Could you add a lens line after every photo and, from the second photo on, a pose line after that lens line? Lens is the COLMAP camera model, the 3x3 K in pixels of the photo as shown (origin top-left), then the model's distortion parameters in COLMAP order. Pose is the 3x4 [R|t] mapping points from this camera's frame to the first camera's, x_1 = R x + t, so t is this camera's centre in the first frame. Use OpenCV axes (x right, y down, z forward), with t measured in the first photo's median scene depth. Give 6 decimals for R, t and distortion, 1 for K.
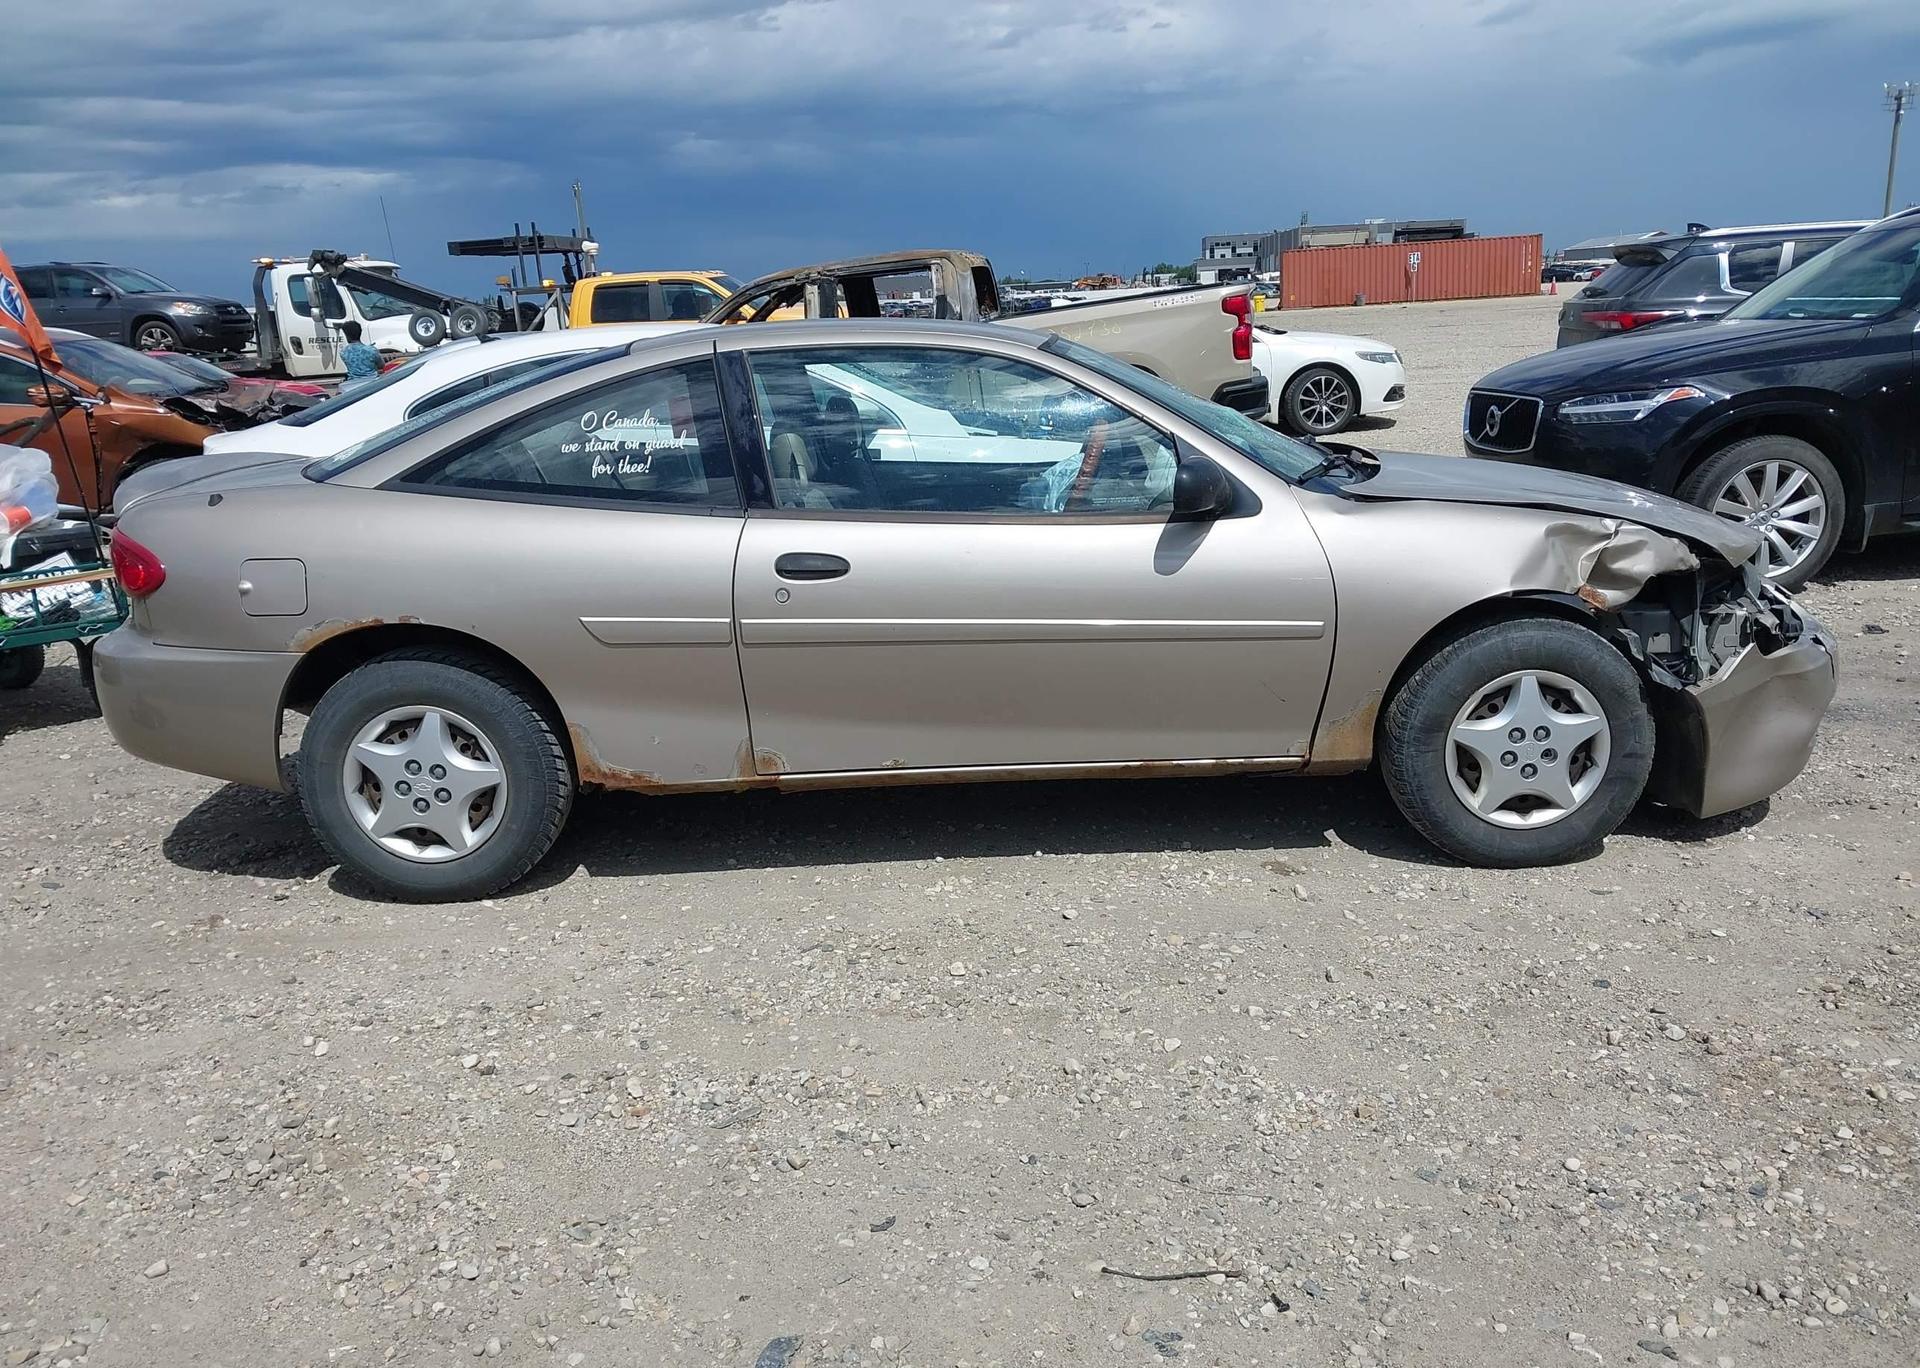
lens RADIAL K [[1545.4, 0, 999.3], [0, 1545.4, 679.4], [0, 0, 1]] dist [0.017229, -0.007631]
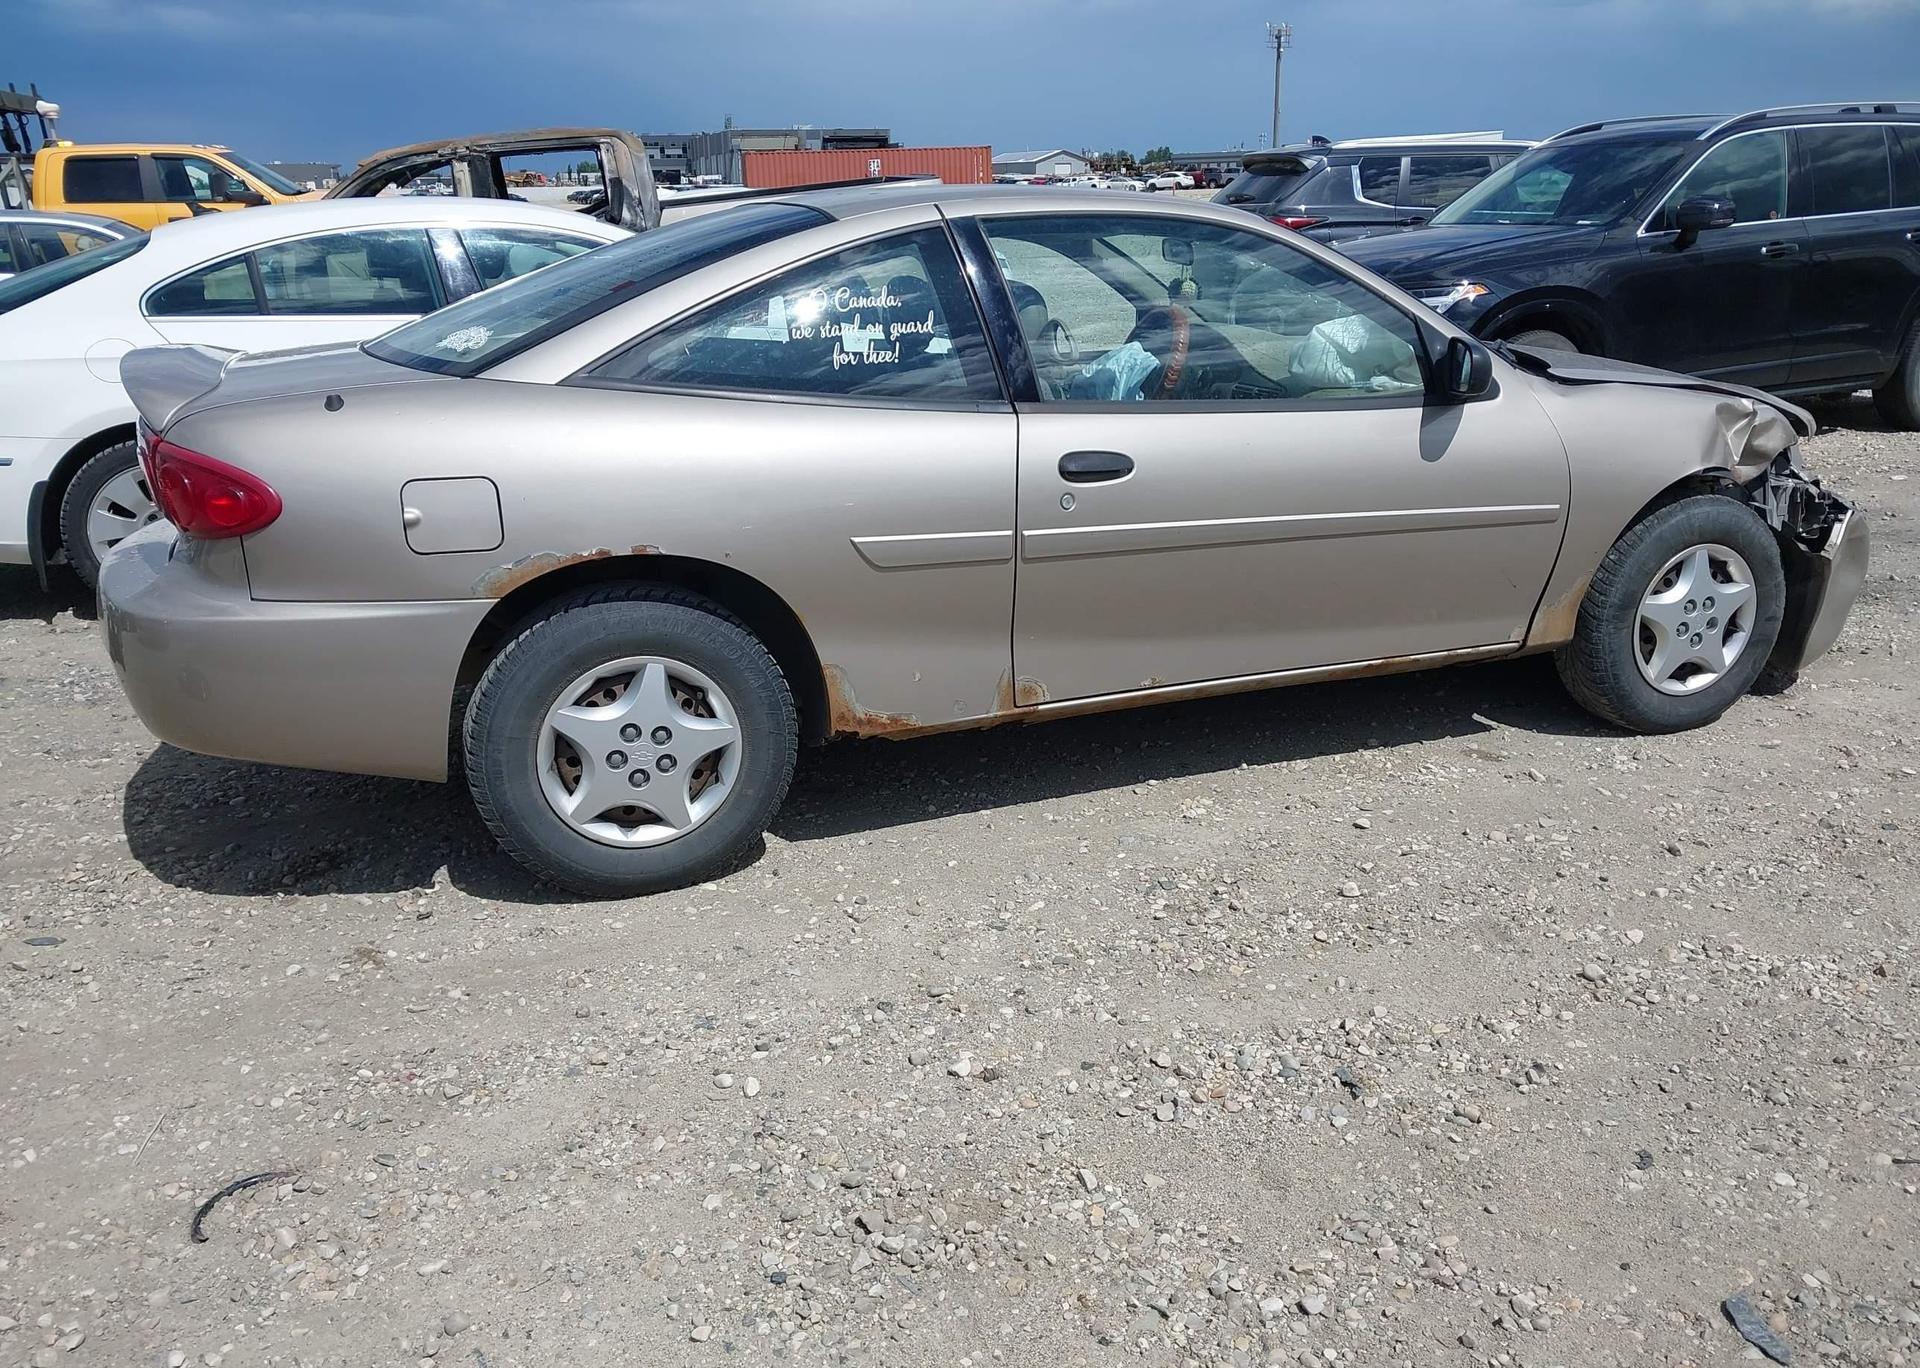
lens RADIAL K [[1526.5, 0, 988.6], [0, 1526.5, 700.3], [0, 0, 1]] dist [0.011627, -0.003601]
pose [[0.934463, -0.084298, 0.345937, -0.469638], [0.059021, 0.994802, 0.082982, -0.015097], [-0.351134, -0.057126, 0.934581, 0.185126]]
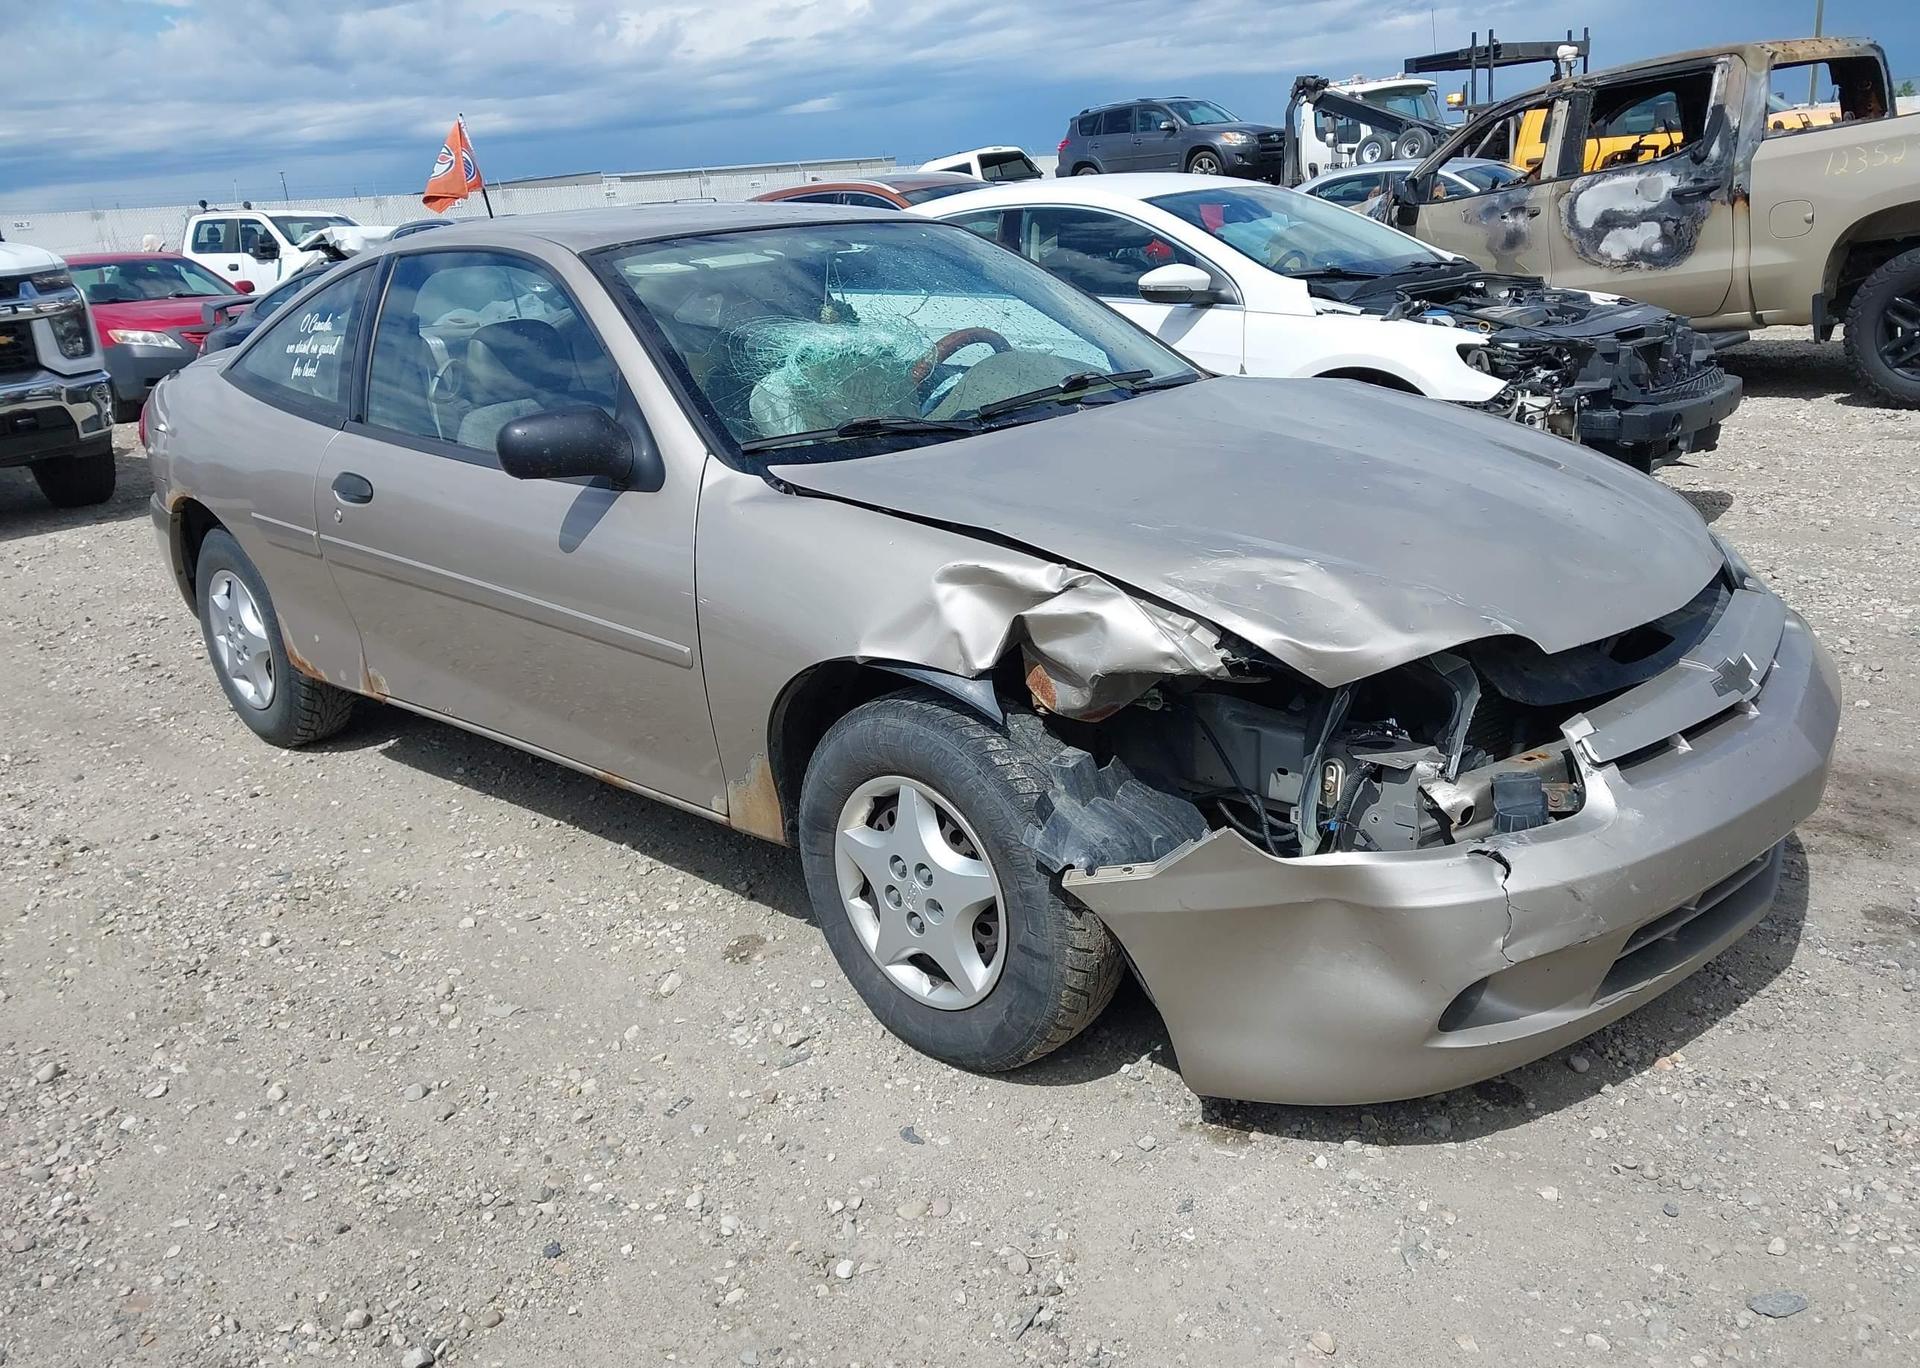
lens RADIAL K [[1545.4, 0, 999.3], [0, 1545.4, 679.4], [0, 0, 1]] dist [0.017229, -0.007631]
pose [[0.711178, 0.202233, -0.673296, 0.785584], [-0.121929, 0.978698, 0.165175, -0.156301], [0.692357, -0.035375, 0.720687, 0.547637]]
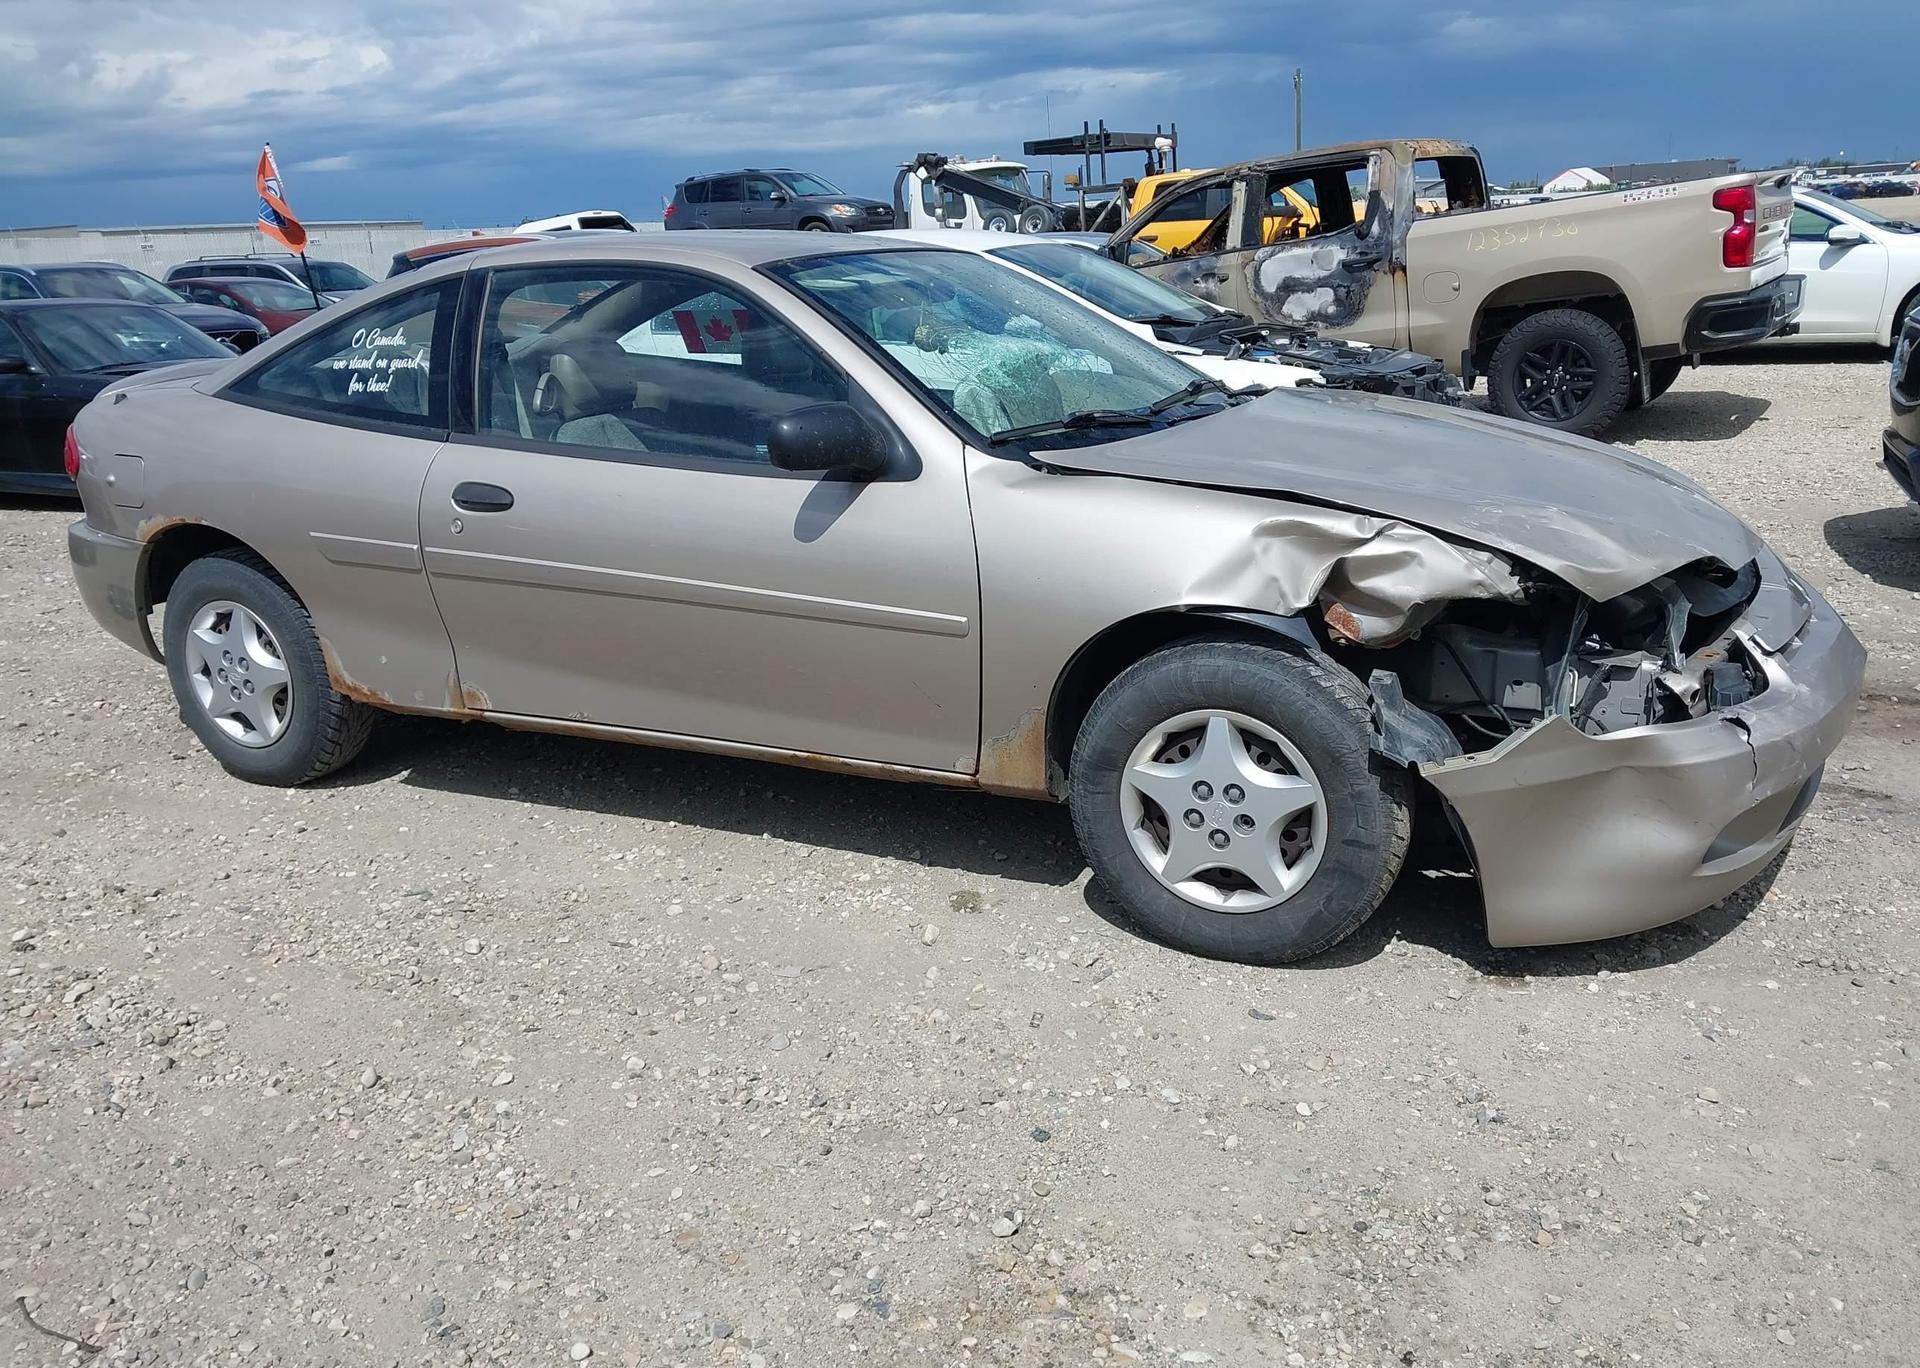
lens RADIAL K [[1545.4, 0, 999.3], [0, 1545.4, 679.4], [0, 0, 1]] dist [0.017229, -0.007631]
pose [[0.885931, 0.128380, -0.445695, 0.570138], [-0.099364, 0.991154, 0.087985, -0.074896], [0.453048, -0.033663, 0.890850, 0.273088]]
